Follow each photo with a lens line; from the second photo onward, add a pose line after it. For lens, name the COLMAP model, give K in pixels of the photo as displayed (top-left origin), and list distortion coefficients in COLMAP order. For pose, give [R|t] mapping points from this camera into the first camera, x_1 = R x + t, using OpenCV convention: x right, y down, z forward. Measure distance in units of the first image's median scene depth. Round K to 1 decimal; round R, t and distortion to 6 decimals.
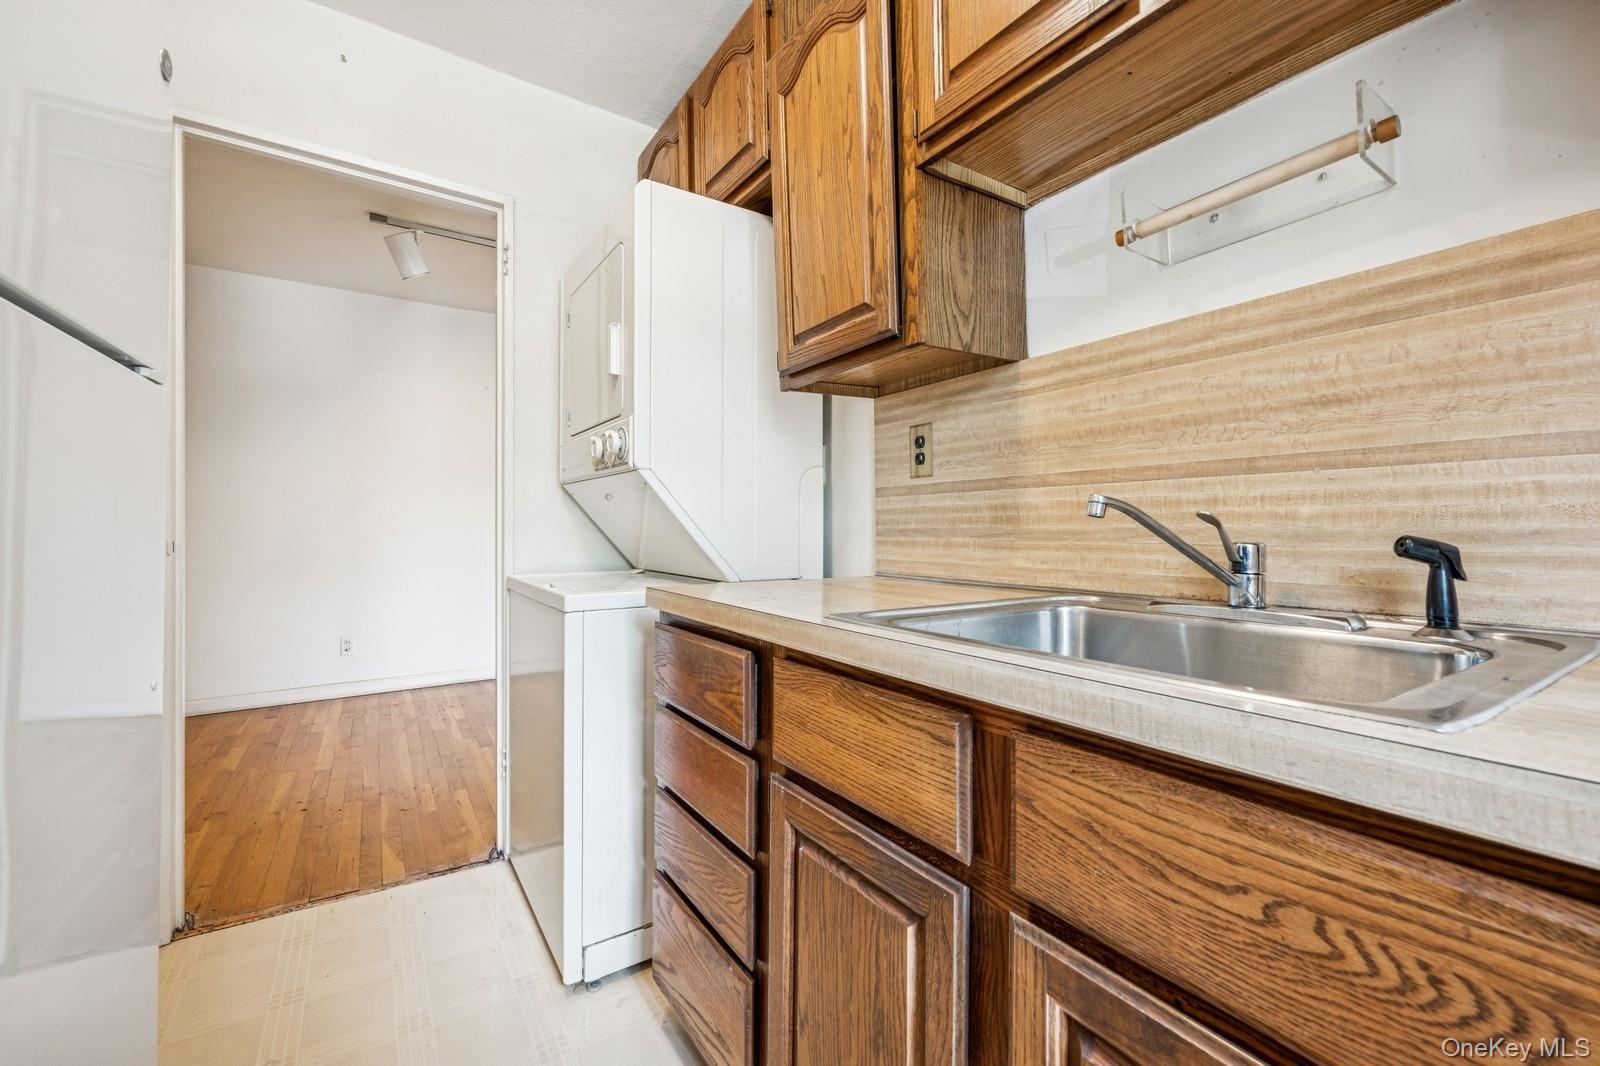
lens RADIAL K [[676.2, 0, 808.9], [0, 676.2, 519.7], [0, 0, 1]] dist [-0.000011, -0.000237]
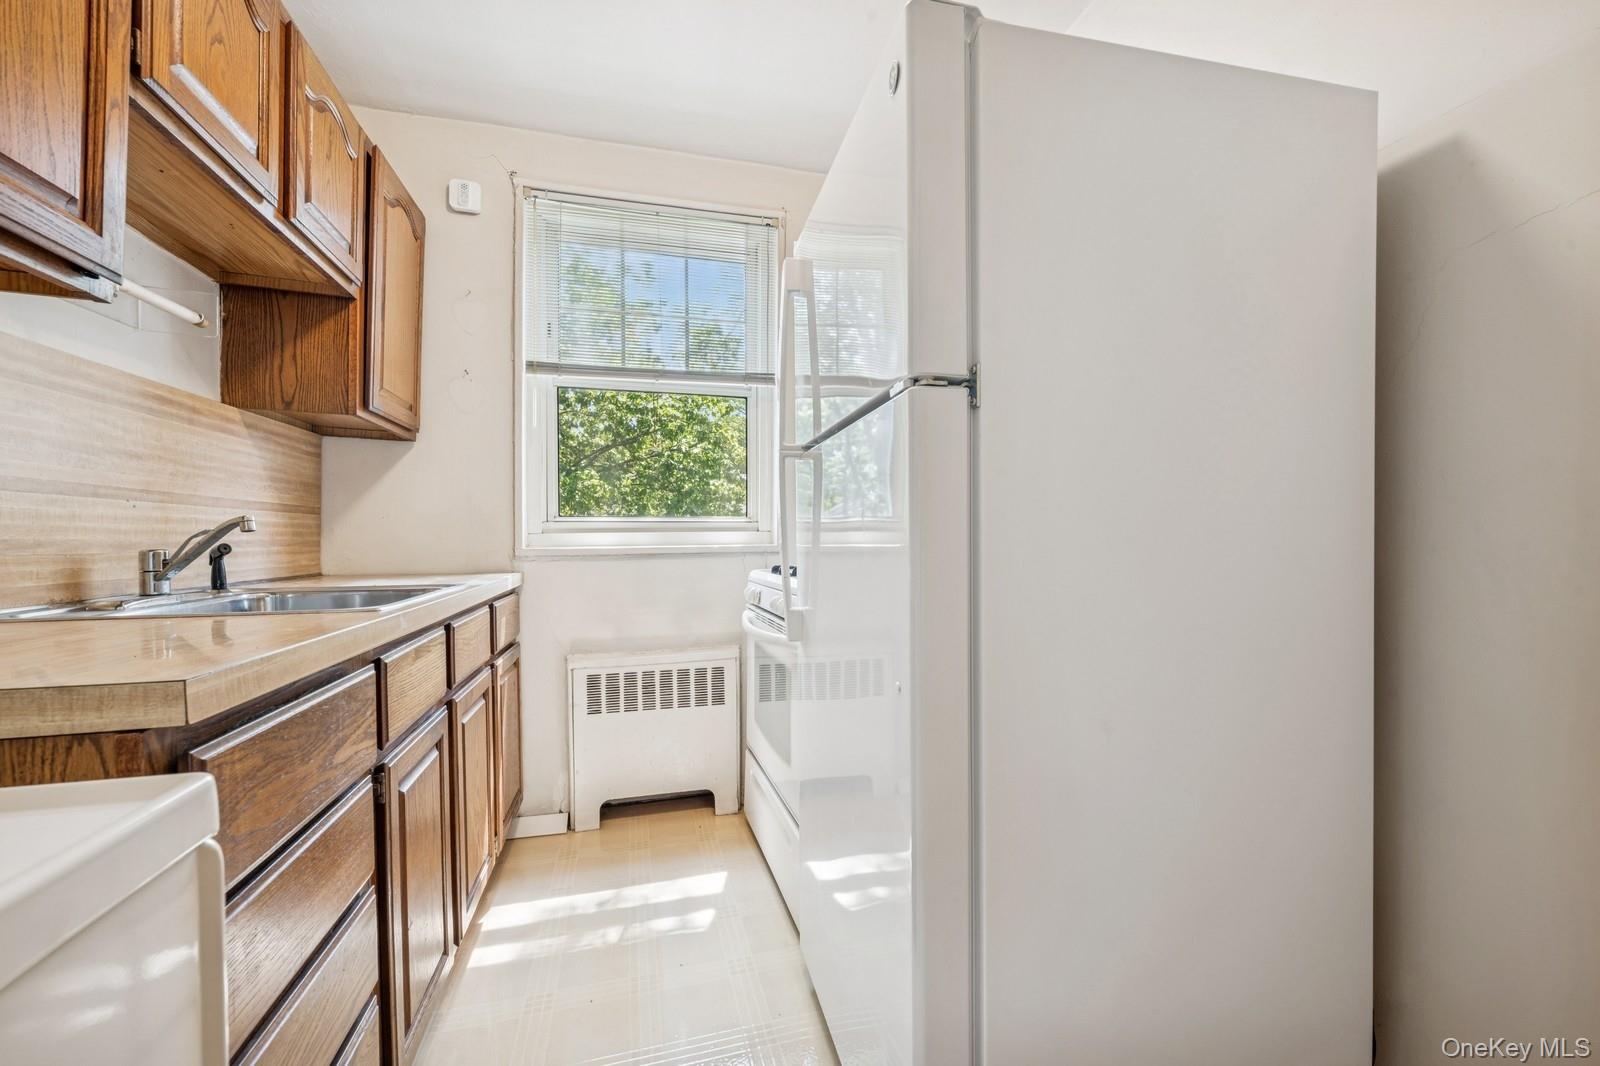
lens RADIAL K [[643.1, 0, 803.9], [0, 643.1, 546.4], [0, 0, 1]] dist [-0.001952, 0.000477]
pose [[-0.950145, 0.002464, 0.311798, -0.734693], [0.002423, 0.999997, -0.000517, 0.021059], [-0.311799, 0.000264, -0.950148, 1.279463]]
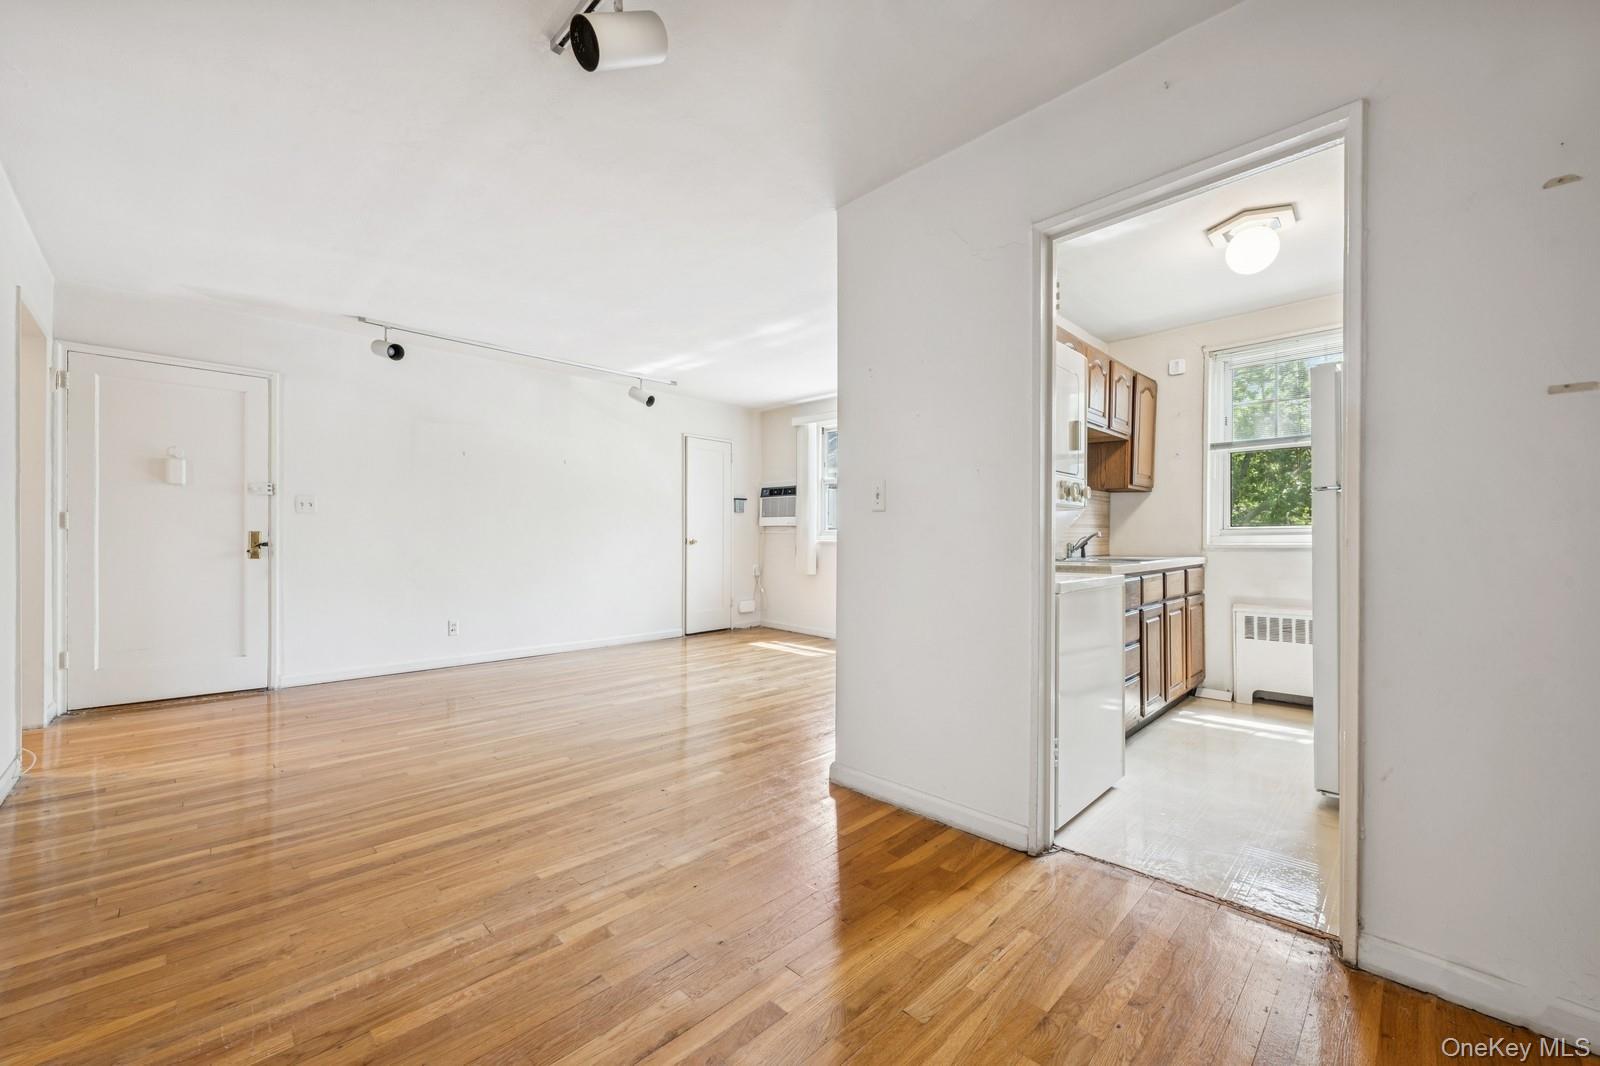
lens RADIAL K [[643.1, 0, 799.0], [0, 643.1, 542.3], [0, 0, 1]] dist [-0.001952, 0.000477]
pose [[-0.208623, 0.000178, 0.977996, -2.107201], [-0.008730, 0.999960, -0.002045, 0.037258], [-0.977957, -0.008965, -0.208613, 2.467053]]
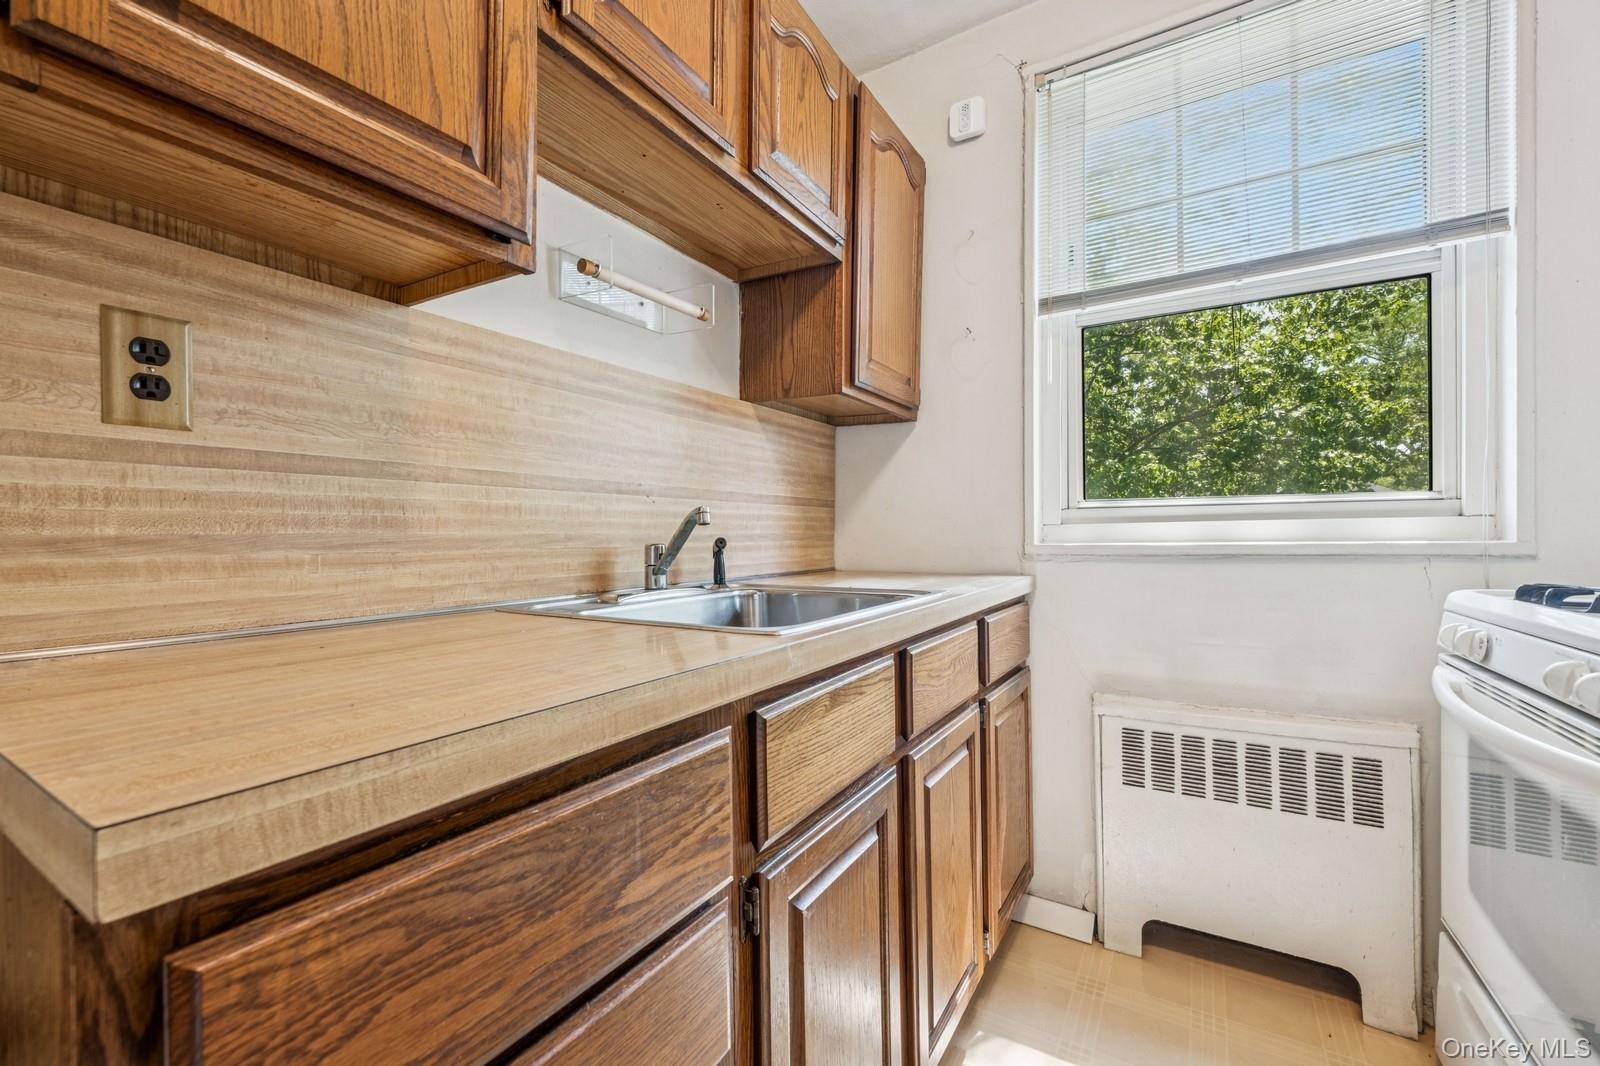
lens RADIAL K [[643.1, 0, 807.8], [0, 643.1, 531.2], [0, 0, 1]] dist [-0.001952, 0.000477]
pose [[-0.426689, 0.010073, 0.904342, -0.495947], [-0.003536, 0.999912, -0.012806, 0.015960], [-0.904391, -0.008662, -0.426616, 0.892573]]
